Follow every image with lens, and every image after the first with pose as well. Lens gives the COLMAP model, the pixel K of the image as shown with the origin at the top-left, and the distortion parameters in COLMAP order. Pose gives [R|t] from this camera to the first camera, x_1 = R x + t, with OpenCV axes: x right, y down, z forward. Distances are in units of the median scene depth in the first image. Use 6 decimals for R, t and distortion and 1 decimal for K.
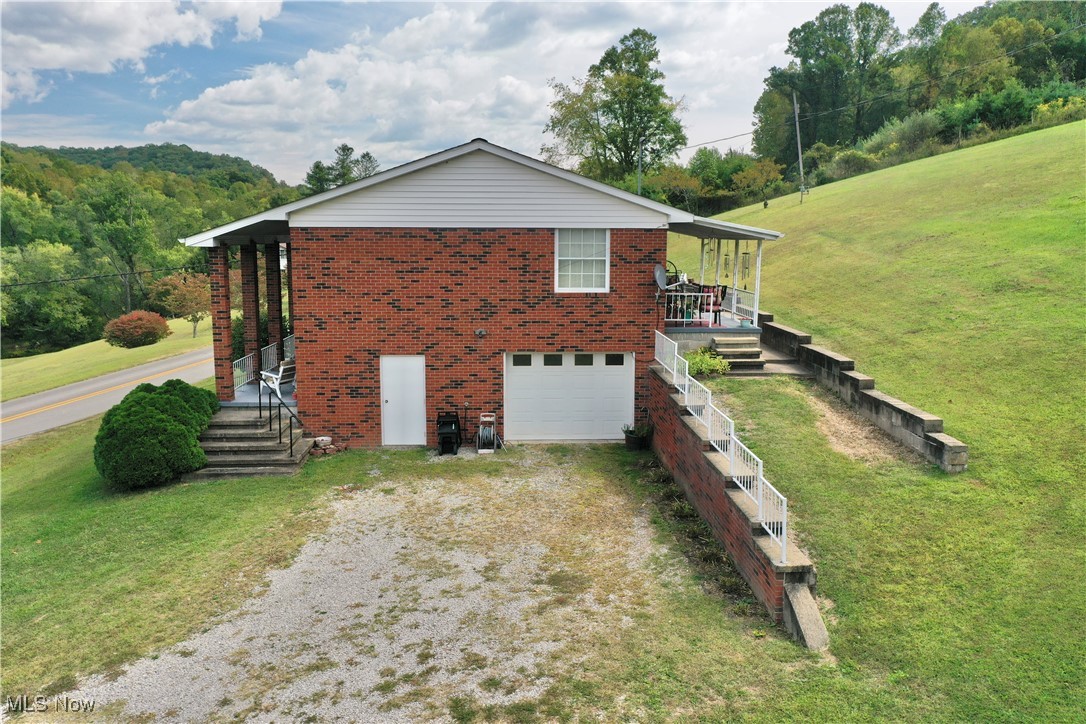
lens RADIAL K [[854.5, 0, 547.9], [0, 854.5, 363.5], [0, 0, 1]] dist [0.002505, -0.003209]
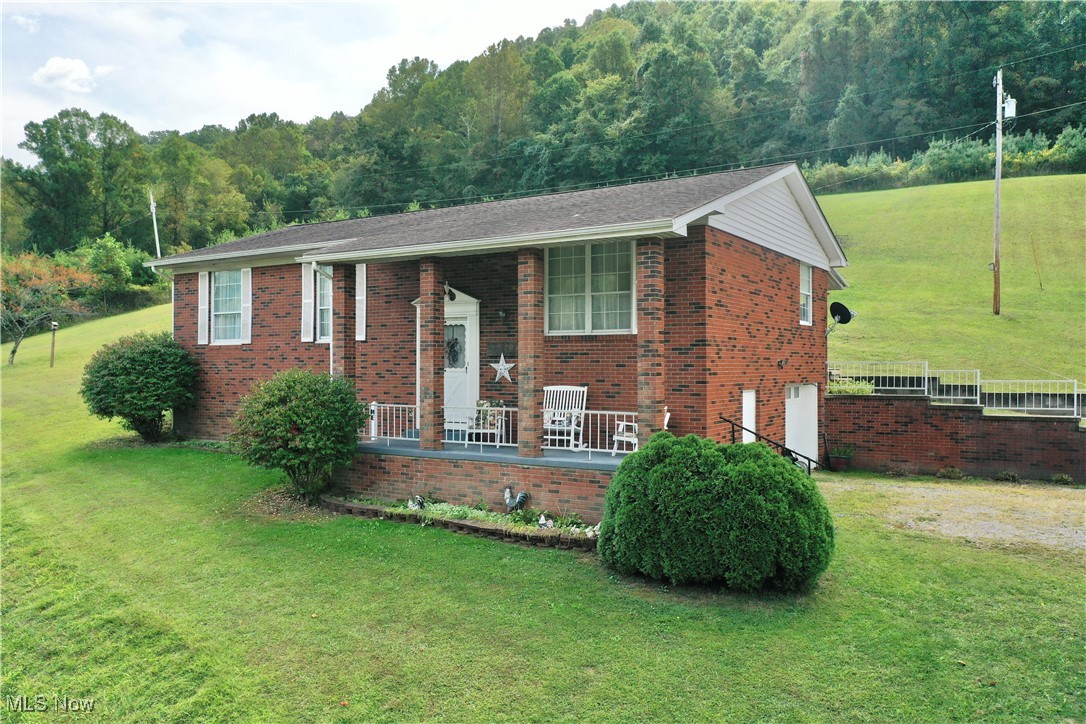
lens RADIAL K [[854.5, 0, 548.6], [0, 854.5, 362.4], [0, 0, 1]] dist [0.002505, -0.003209]
pose [[0.556217, -0.000140, 0.831037, -1.022464], [0.128438, 0.987999, -0.085798, 0.011774], [-0.821052, 0.154459, 0.549560, 0.706253]]
